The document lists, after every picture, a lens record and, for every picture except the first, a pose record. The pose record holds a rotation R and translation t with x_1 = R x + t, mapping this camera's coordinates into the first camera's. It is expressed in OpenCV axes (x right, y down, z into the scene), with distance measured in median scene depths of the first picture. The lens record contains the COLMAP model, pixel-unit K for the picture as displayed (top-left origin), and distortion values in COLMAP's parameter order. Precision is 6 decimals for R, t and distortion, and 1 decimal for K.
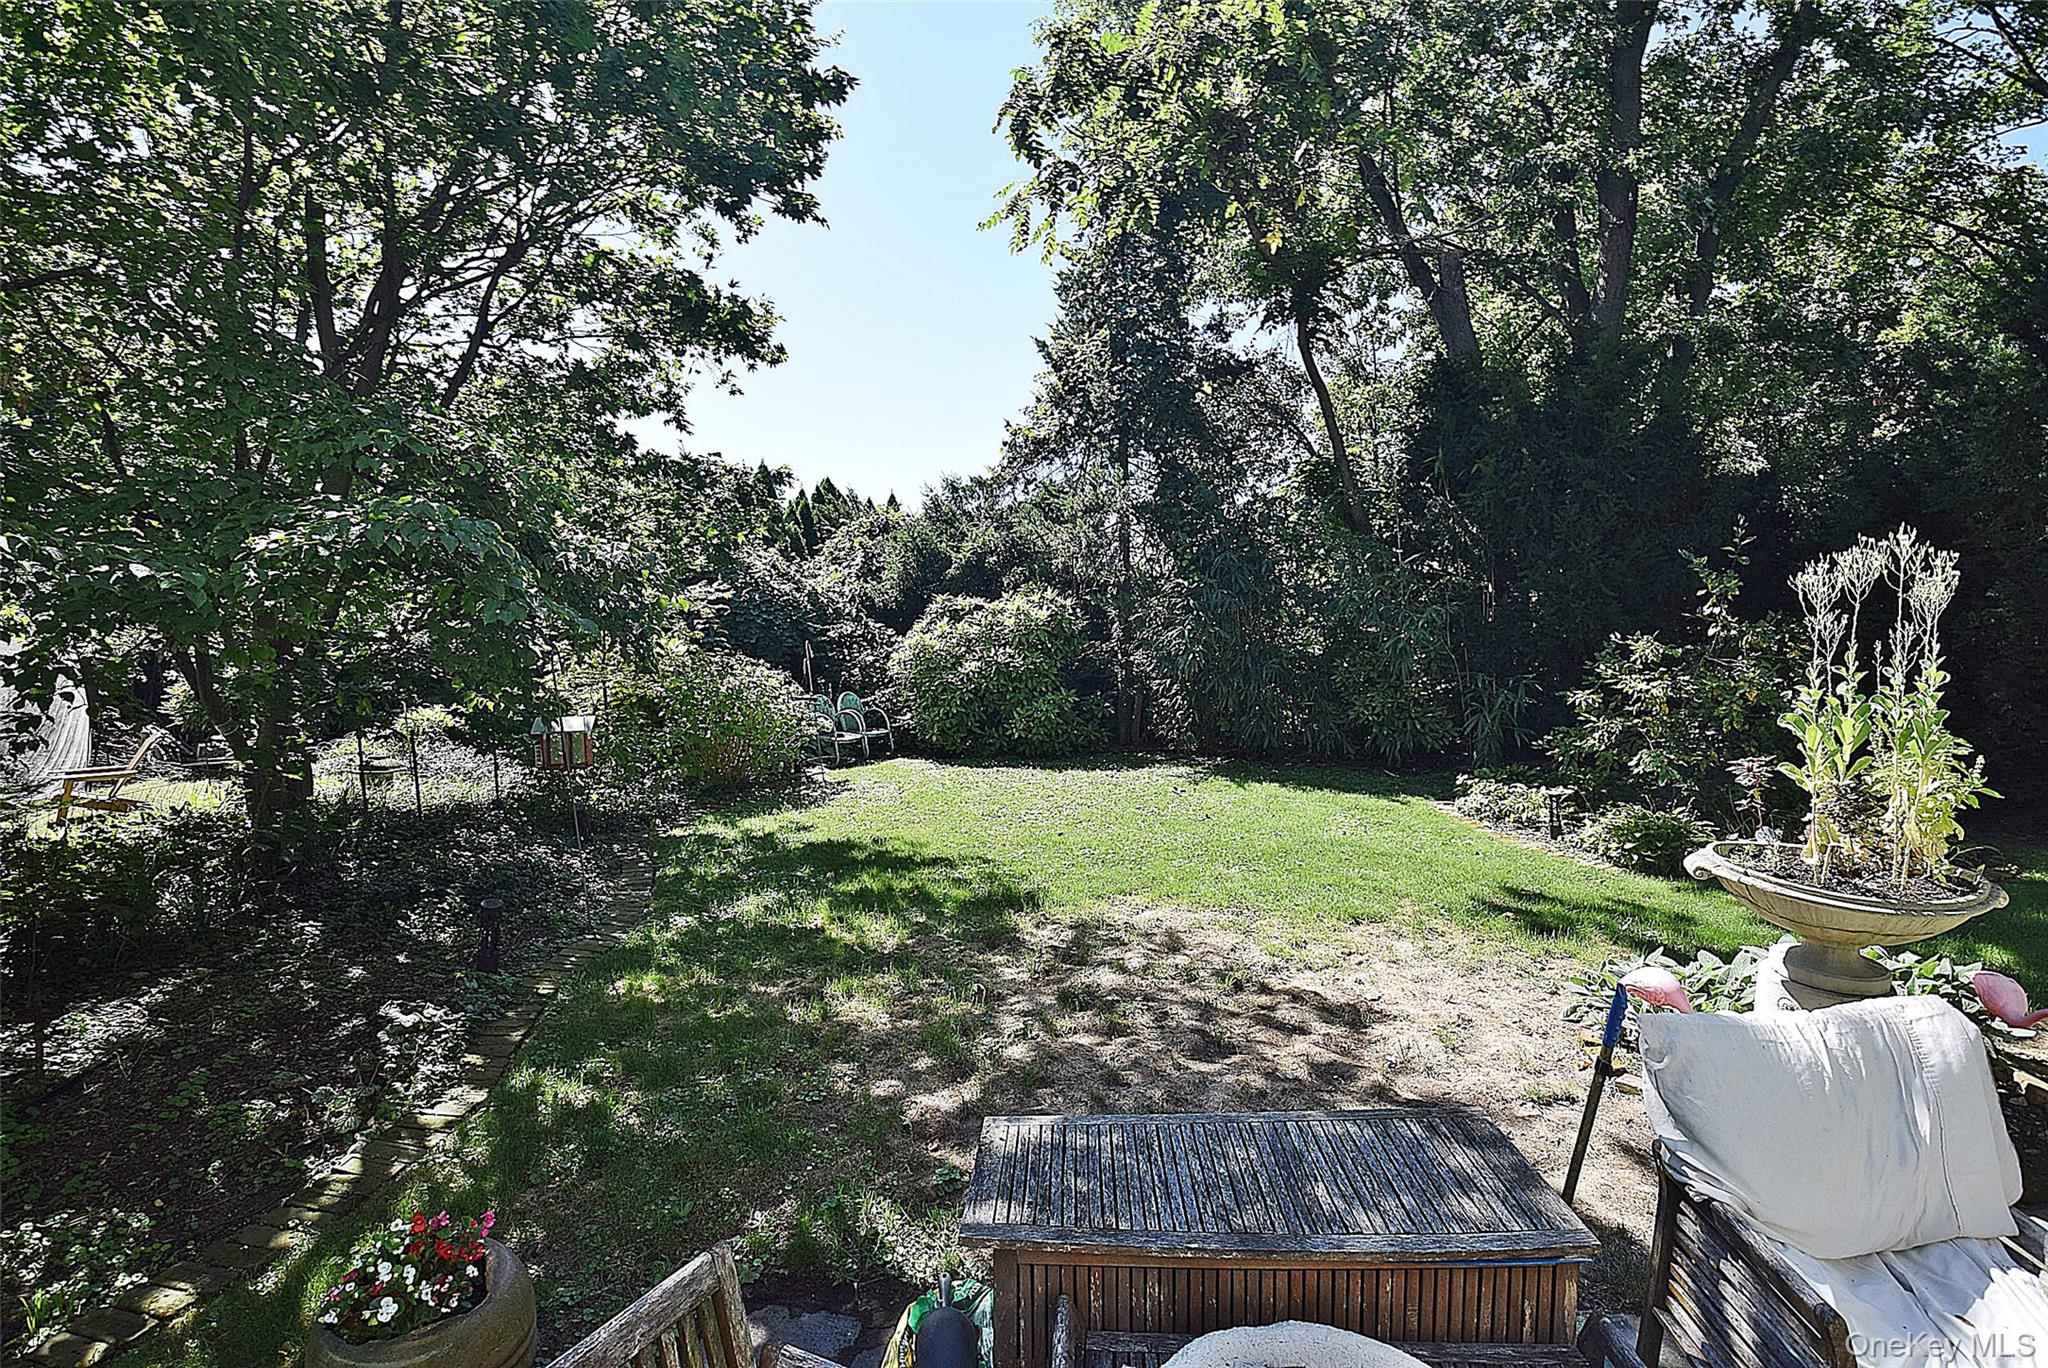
lens RADIAL K [[896.6, 0, 1011.3], [0, 896.6, 672.4], [0, 0, 1]] dist [-0.000807, -0.008028]
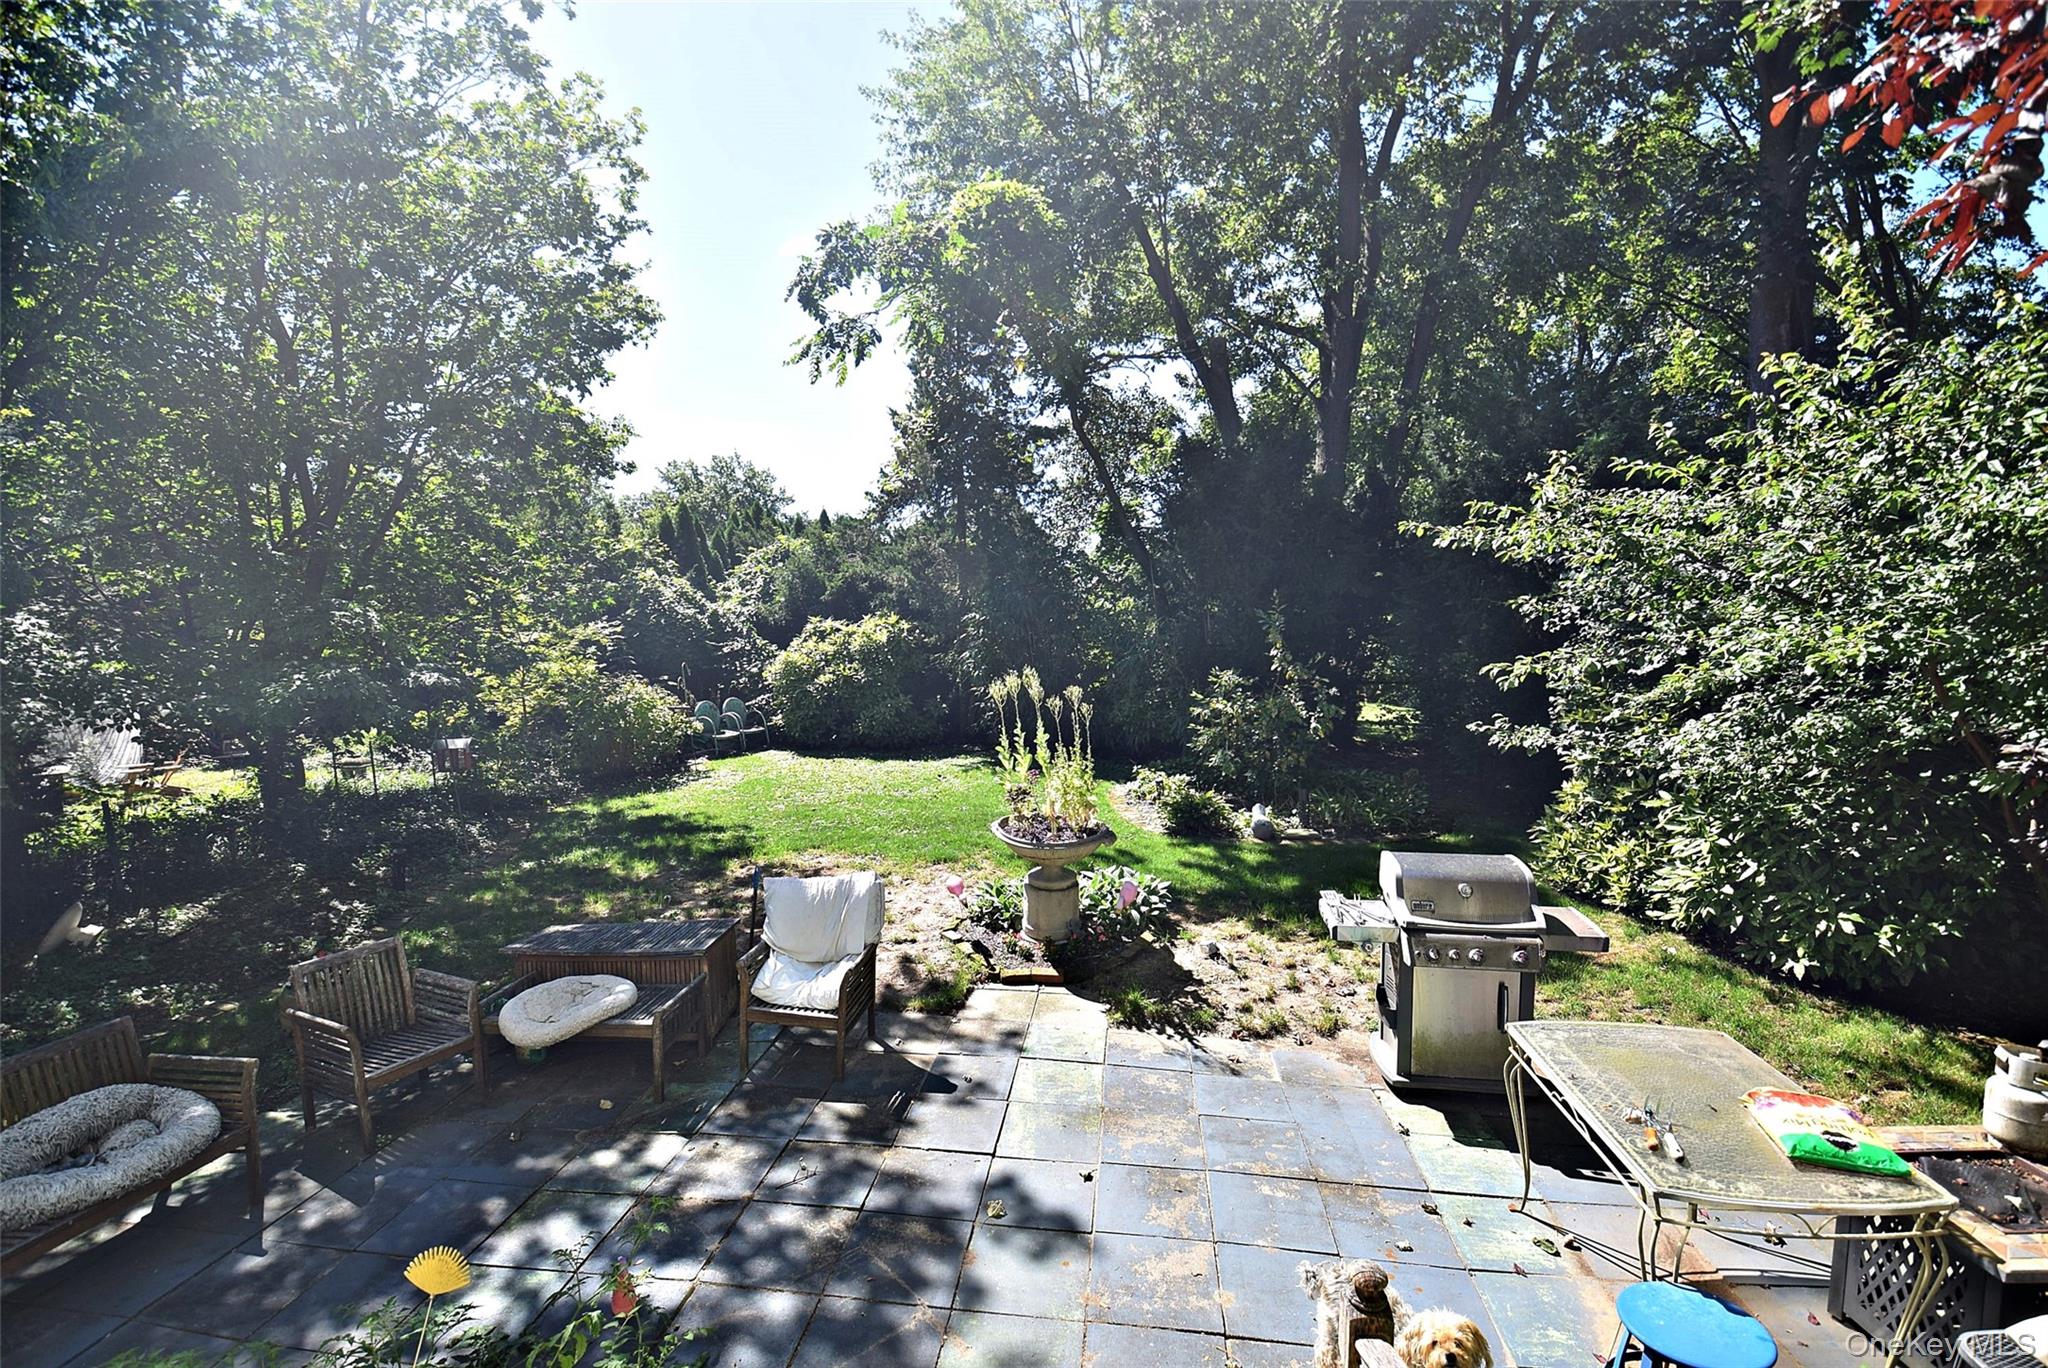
lens RADIAL K [[876.0, 0, 1024.0], [0, 876.0, 684.0], [0, 0, 1]] dist [-0.024990, -0.000181]
pose [[0.999869, -0.003968, 0.015705, 0.240752], [0.003351, 0.999230, 0.039104, -0.050818], [-0.015848, -0.039046, 0.999112, -0.270724]]
